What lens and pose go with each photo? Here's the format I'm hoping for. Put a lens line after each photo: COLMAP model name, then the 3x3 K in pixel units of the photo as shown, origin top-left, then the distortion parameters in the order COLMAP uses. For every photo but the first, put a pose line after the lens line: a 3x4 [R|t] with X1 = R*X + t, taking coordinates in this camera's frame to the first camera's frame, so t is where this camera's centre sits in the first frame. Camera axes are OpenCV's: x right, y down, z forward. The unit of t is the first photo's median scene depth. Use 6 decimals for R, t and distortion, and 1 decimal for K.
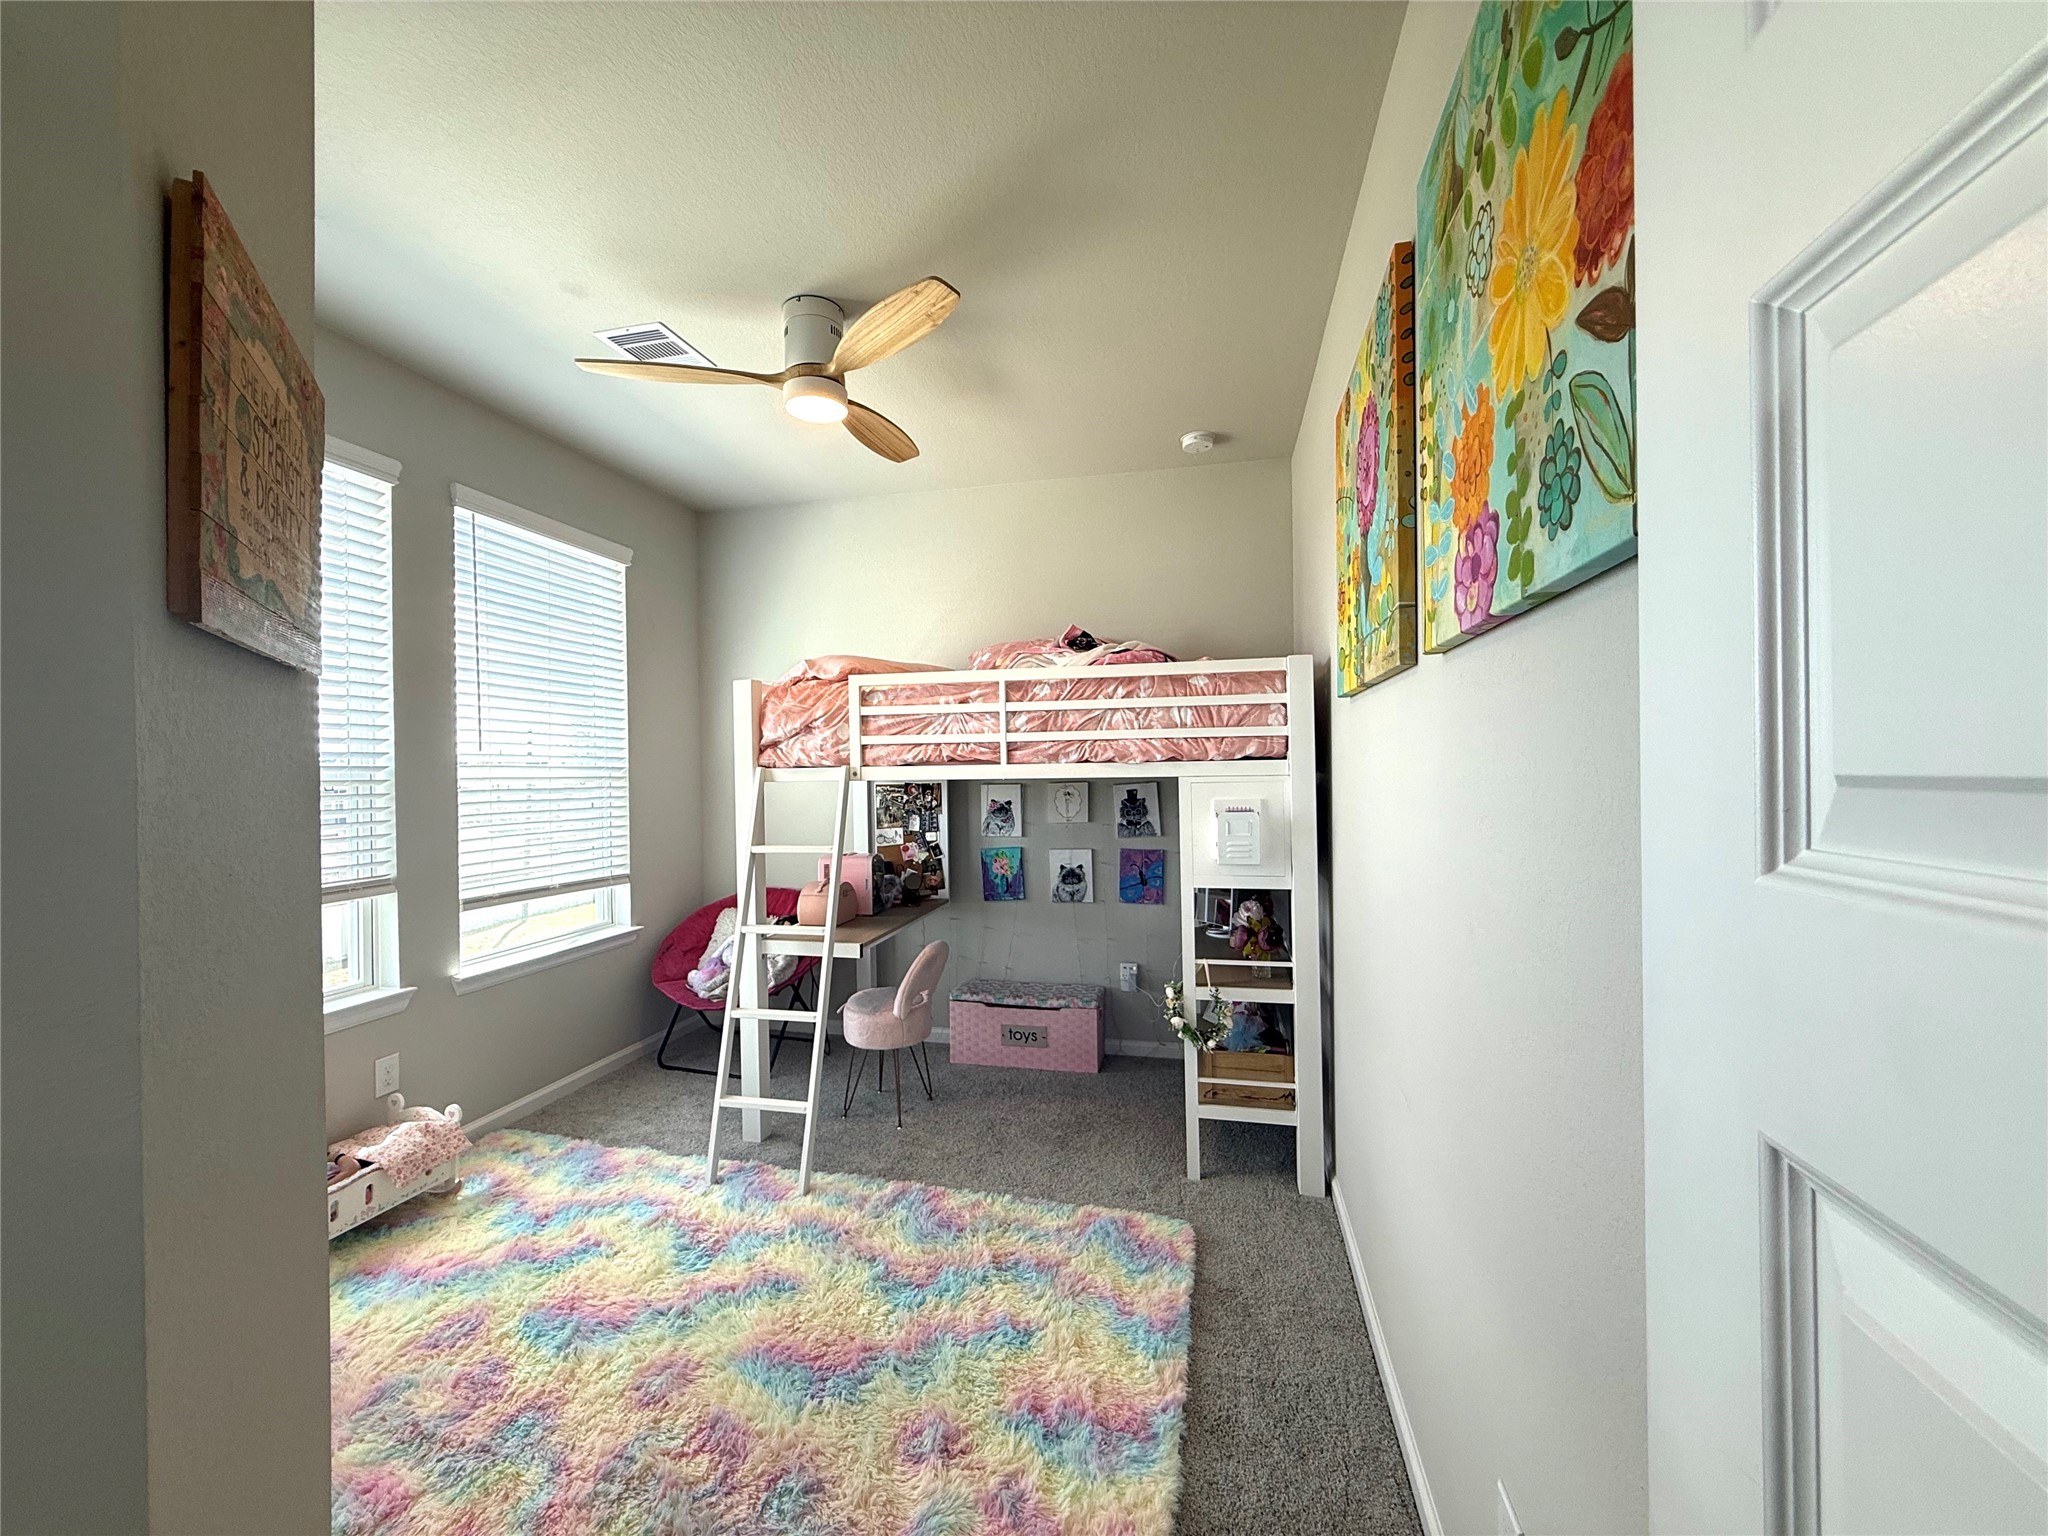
lens RADIAL K [[815.4, 0, 1024.5], [0, 815.4, 771.1], [0, 0, 1]] dist [-0.000102, 0.000635]
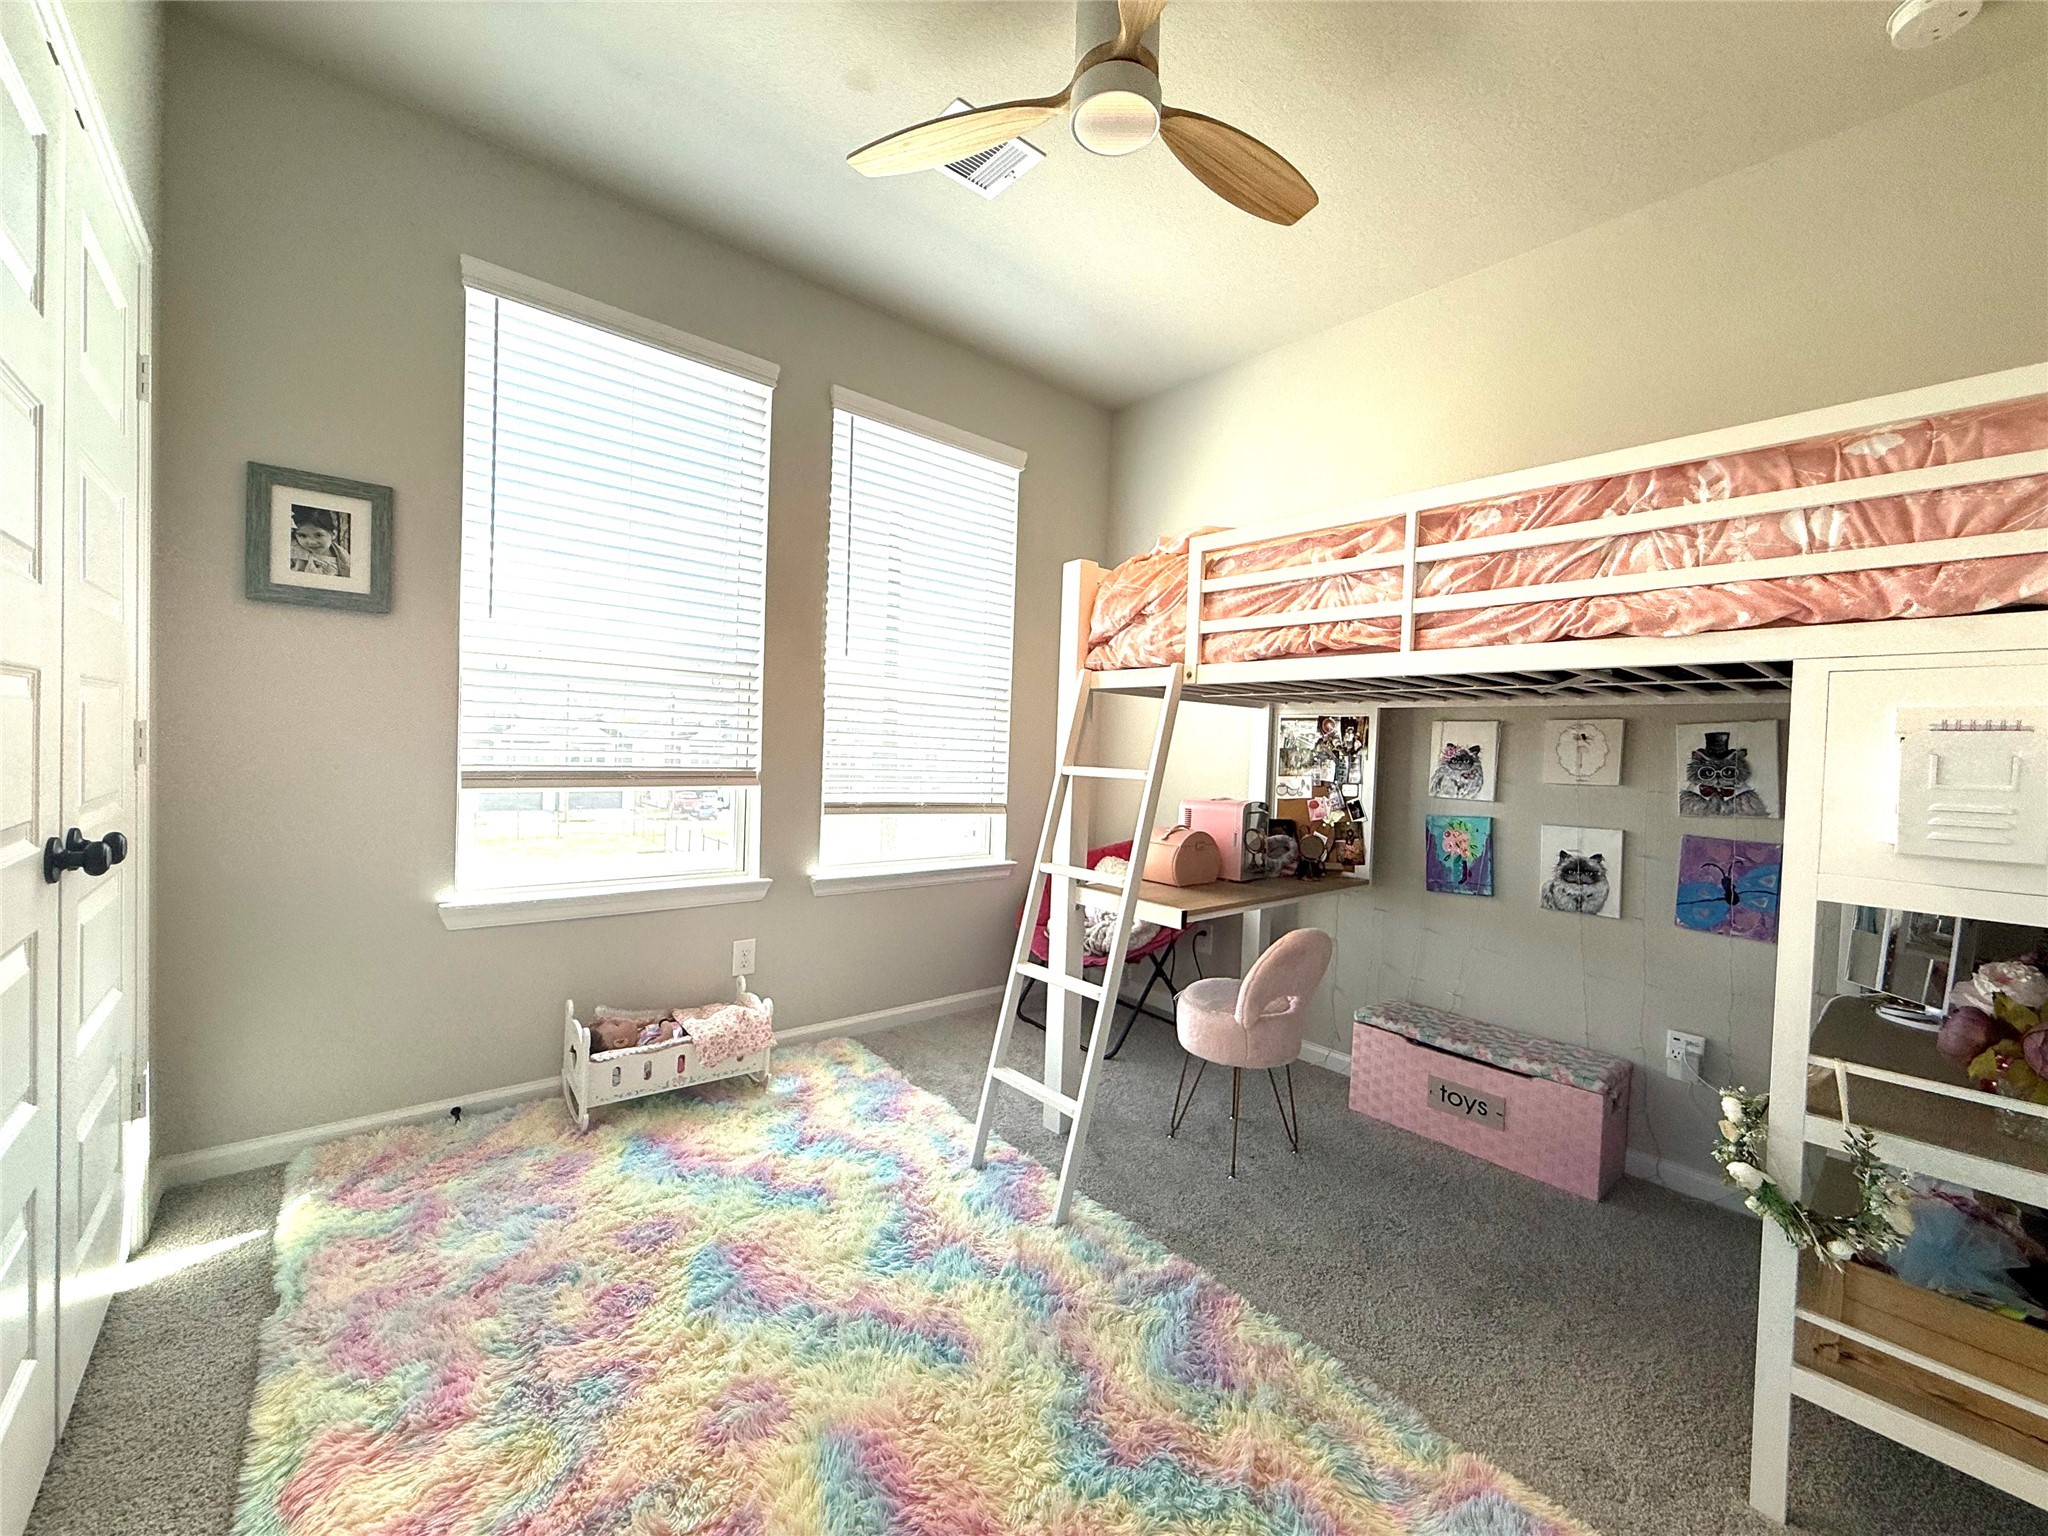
lens RADIAL K [[815.4, 0, 1024.5], [0, 815.4, 771.1], [0, 0, 1]] dist [-0.000102, 0.000635]
pose [[0.804042, 0.062078, -0.591323, 0.106858], [-0.051662, 0.998067, 0.034532, 0.071906], [0.592324, 0.002784, 0.805695, 0.337118]]
